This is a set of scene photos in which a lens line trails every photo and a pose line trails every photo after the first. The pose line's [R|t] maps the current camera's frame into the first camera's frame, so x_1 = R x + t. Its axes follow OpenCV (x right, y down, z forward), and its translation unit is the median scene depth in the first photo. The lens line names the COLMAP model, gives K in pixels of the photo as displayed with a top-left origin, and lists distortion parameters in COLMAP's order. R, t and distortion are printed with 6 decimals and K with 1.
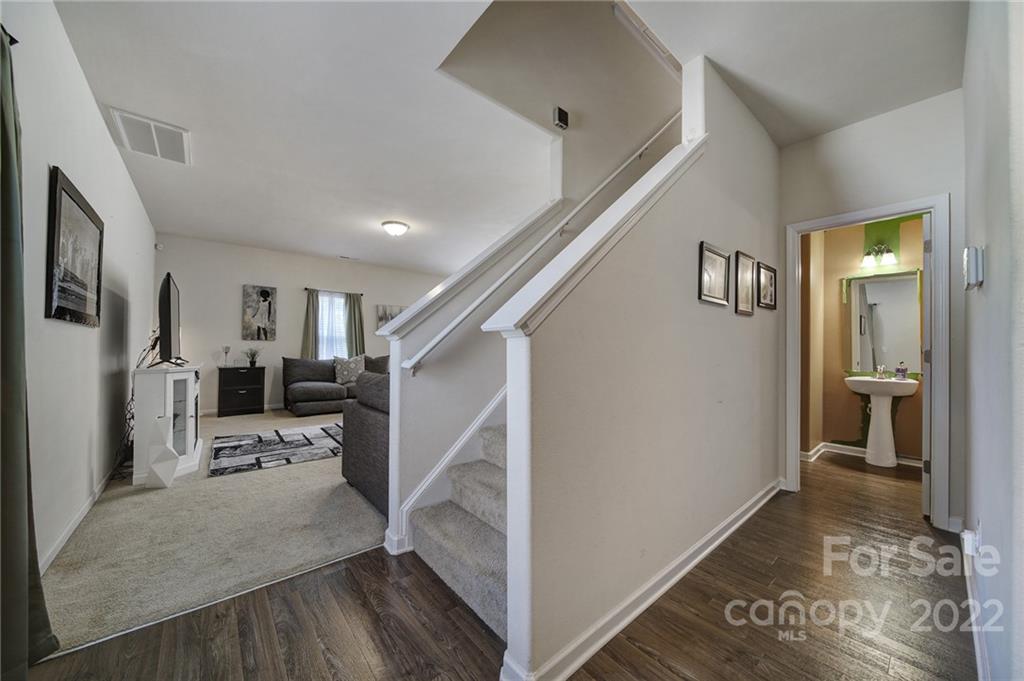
lens RADIAL K [[361.6, 0, 512.0], [0, 361.6, 340.5], [0, 0, 1]] dist [-0.004060, 0.000039]
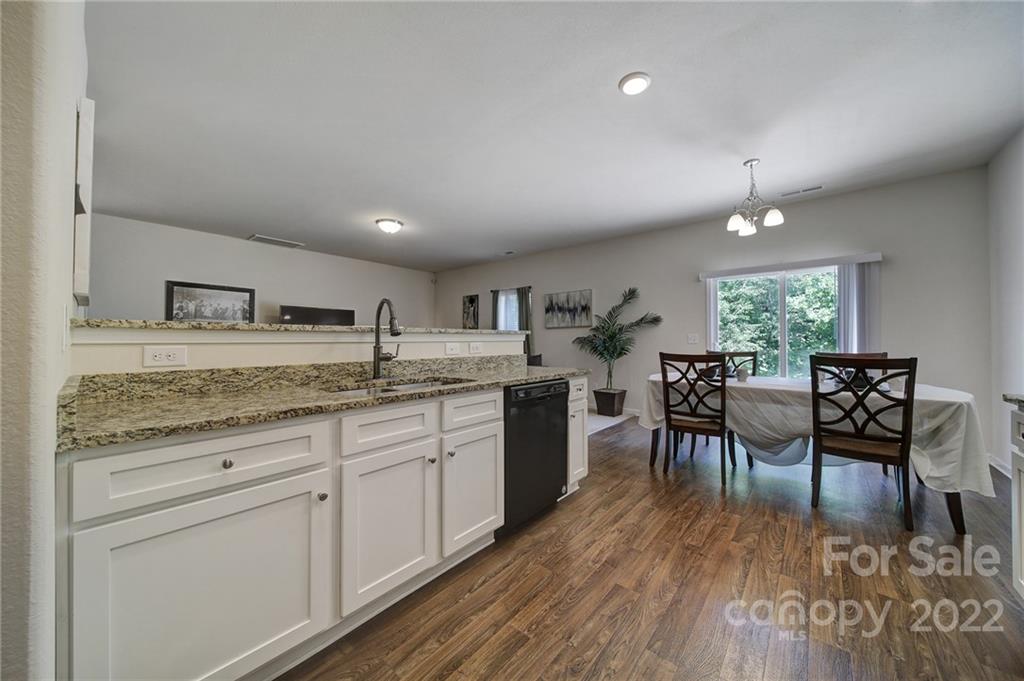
lens RADIAL K [[361.6, 0, 512.0], [0, 361.6, 340.5], [0, 0, 1]] dist [-0.004060, 0.000039]
pose [[0.154543, -0.010194, -0.987933, 0.600384], [0.018995, 0.999793, -0.007345, 0.022468], [0.987803, -0.017631, 0.154705, 0.960455]]
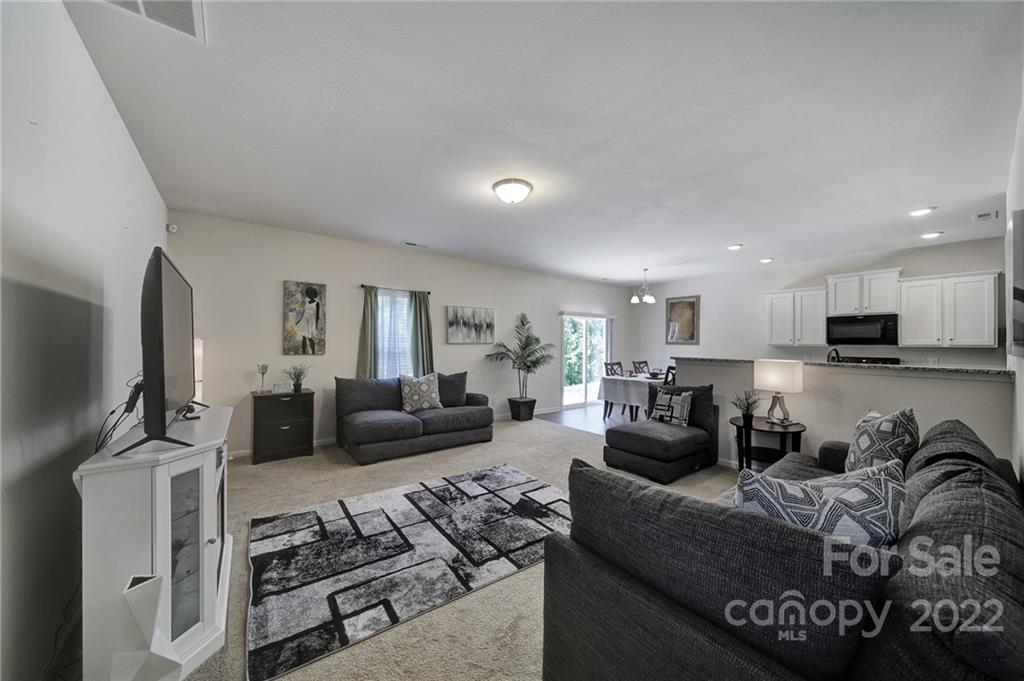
lens RADIAL K [[361.6, 0, 512.0], [0, 361.6, 340.5], [0, 0, 1]] dist [-0.004060, 0.000039]
pose [[0.998694, -0.001926, -0.051050, -0.236437], [0.002292, 0.999972, 0.007106, -0.035338], [0.051035, -0.007213, 0.998671, 0.278356]]
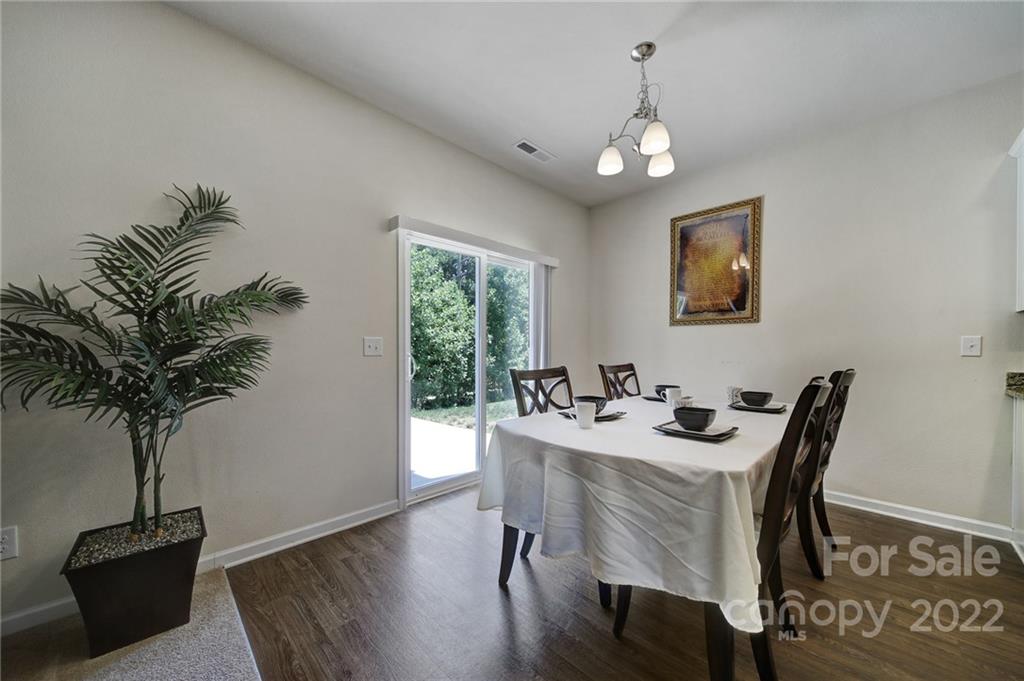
lens RADIAL K [[361.6, 0, 512.0], [0, 361.6, 340.5], [0, 0, 1]] dist [-0.004060, 0.000039]
pose [[0.997553, -0.003220, 0.069838, -0.026780], [0.003604, 0.999979, -0.005383, 0.017125], [-0.069820, 0.005622, 0.997544, 1.092643]]
